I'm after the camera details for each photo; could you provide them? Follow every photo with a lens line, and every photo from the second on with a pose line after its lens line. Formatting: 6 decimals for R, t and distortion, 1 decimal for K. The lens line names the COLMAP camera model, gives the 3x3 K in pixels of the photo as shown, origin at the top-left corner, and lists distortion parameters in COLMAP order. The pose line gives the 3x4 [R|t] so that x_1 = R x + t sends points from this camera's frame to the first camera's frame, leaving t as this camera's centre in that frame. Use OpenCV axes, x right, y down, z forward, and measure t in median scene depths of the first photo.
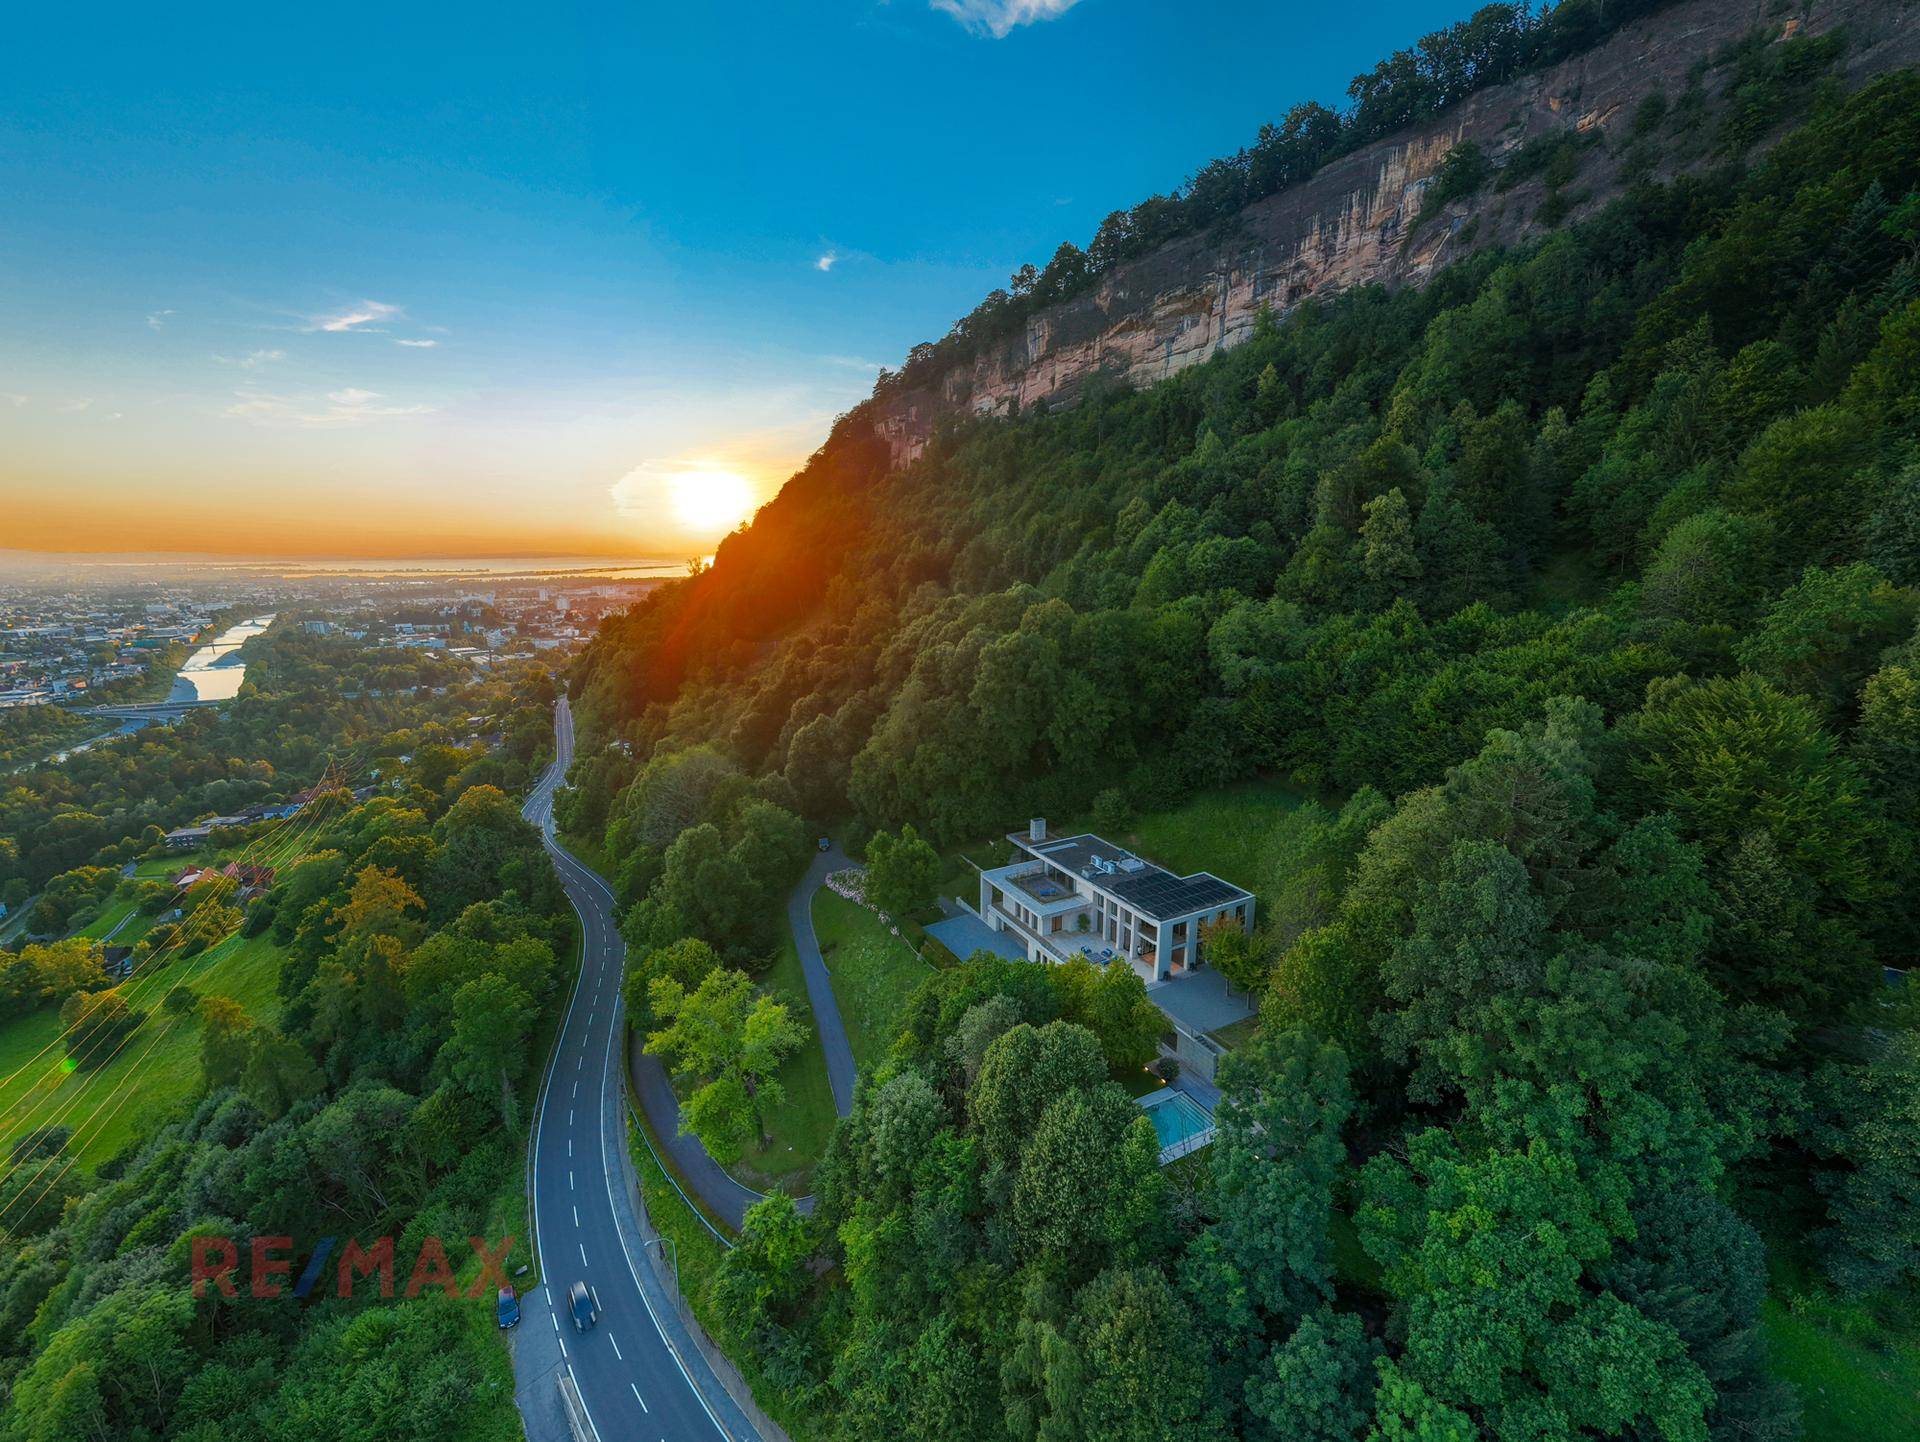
lens RADIAL K [[758.4, 0, 961.7], [0, 758.4, 749.0], [0, 0, 1]] dist [-0.000365, -0.000045]
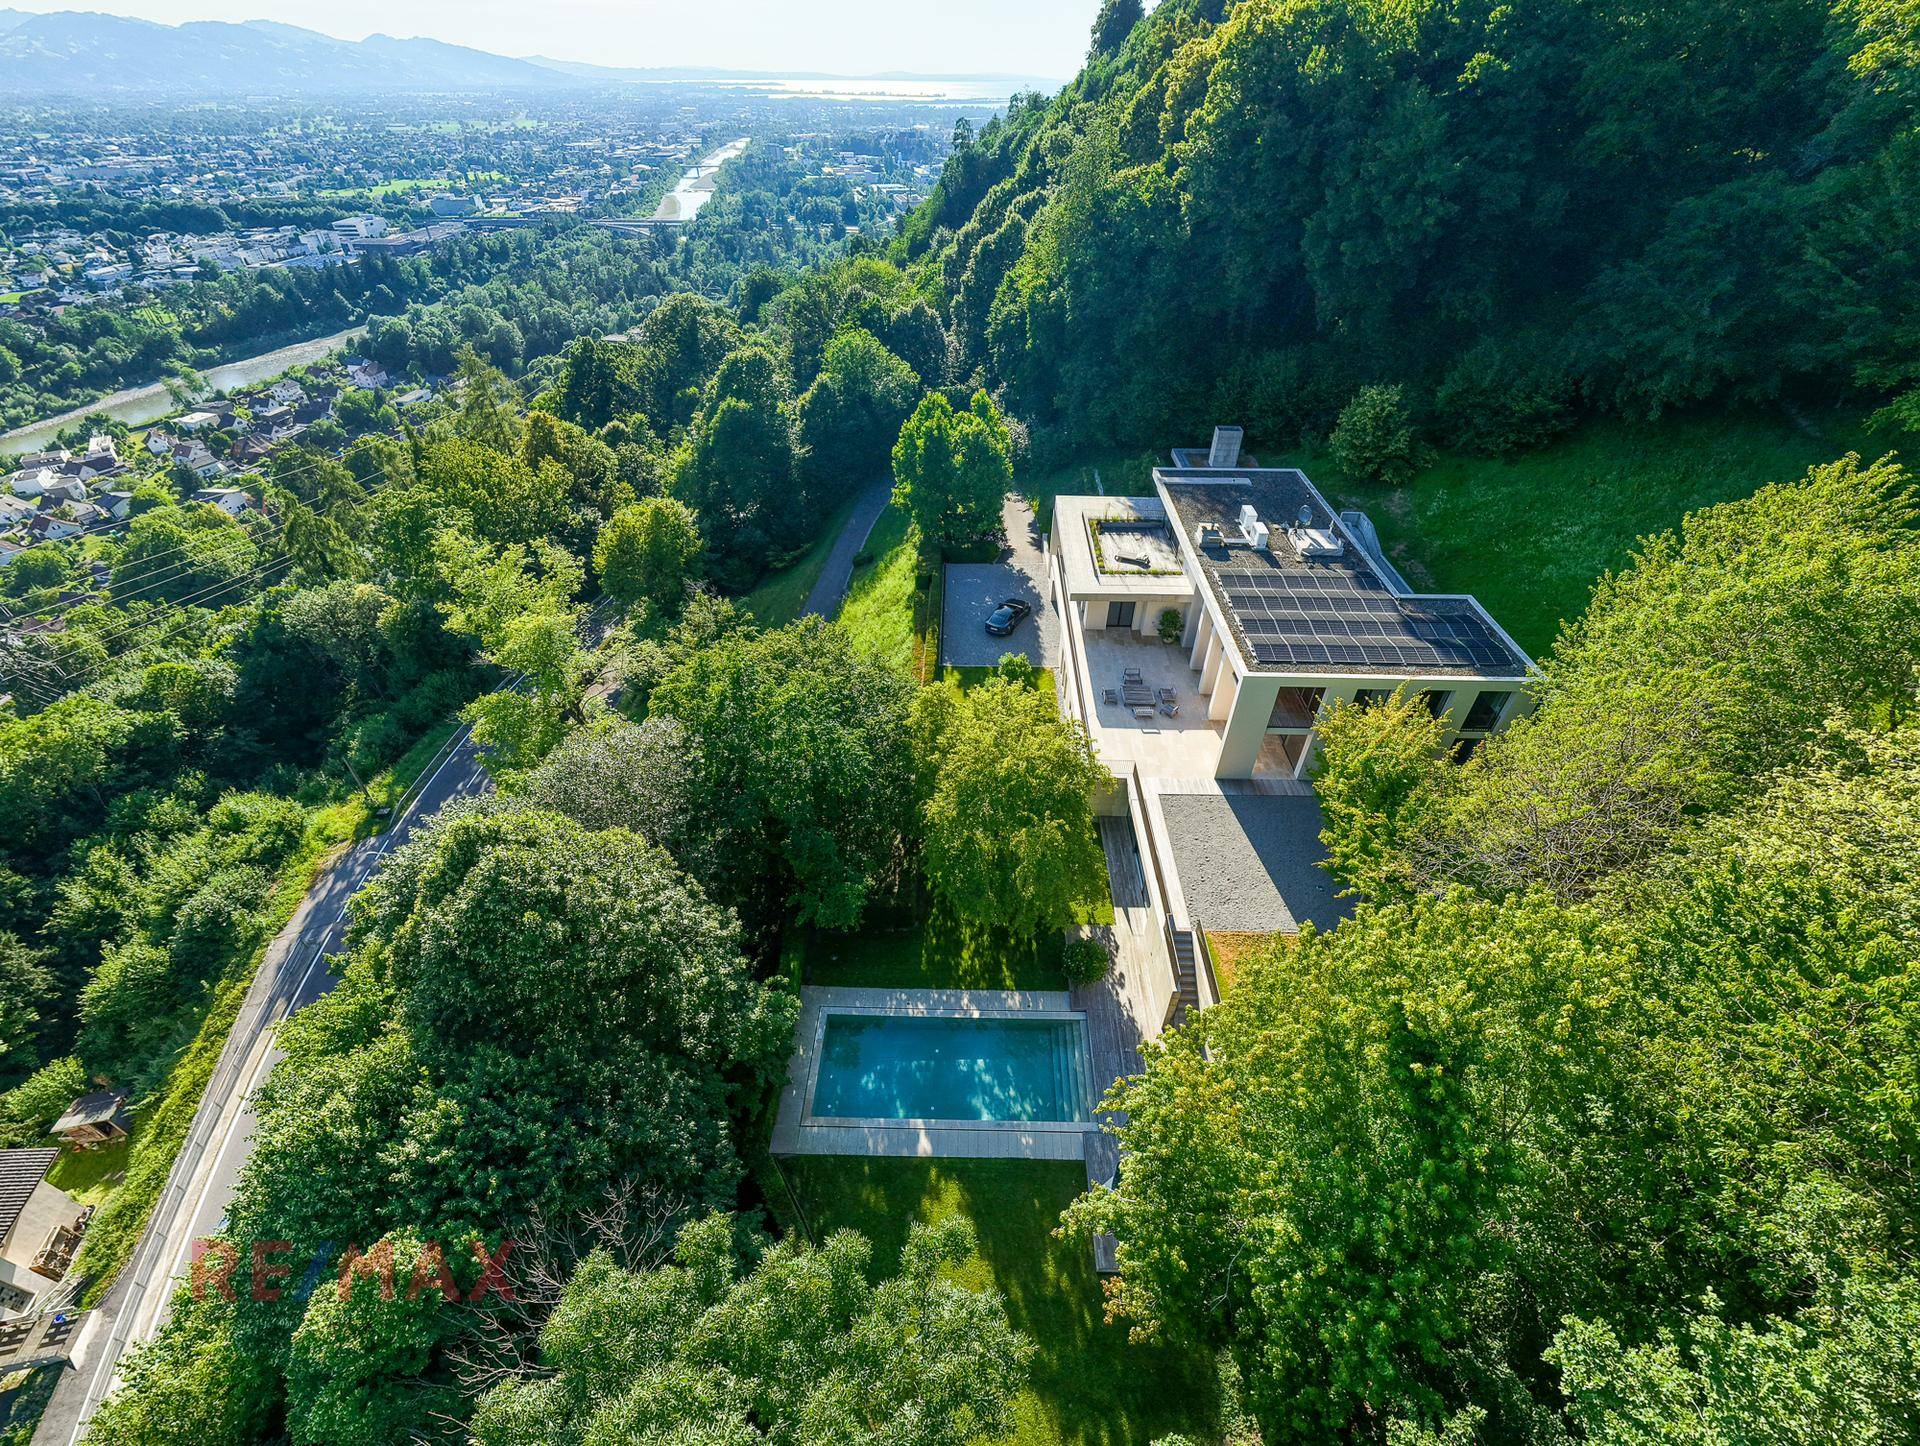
lens RADIAL K [[758.4, 0, 961.7], [0, 758.4, 751.0], [0, 0, 1]] dist [-0.000365, -0.000045]
pose [[0.877846, 0.330500, -0.346636, 0.205756], [-0.128331, 0.859599, 0.494592, 0.048822], [0.461431, -0.389691, 0.797008, 0.395459]]
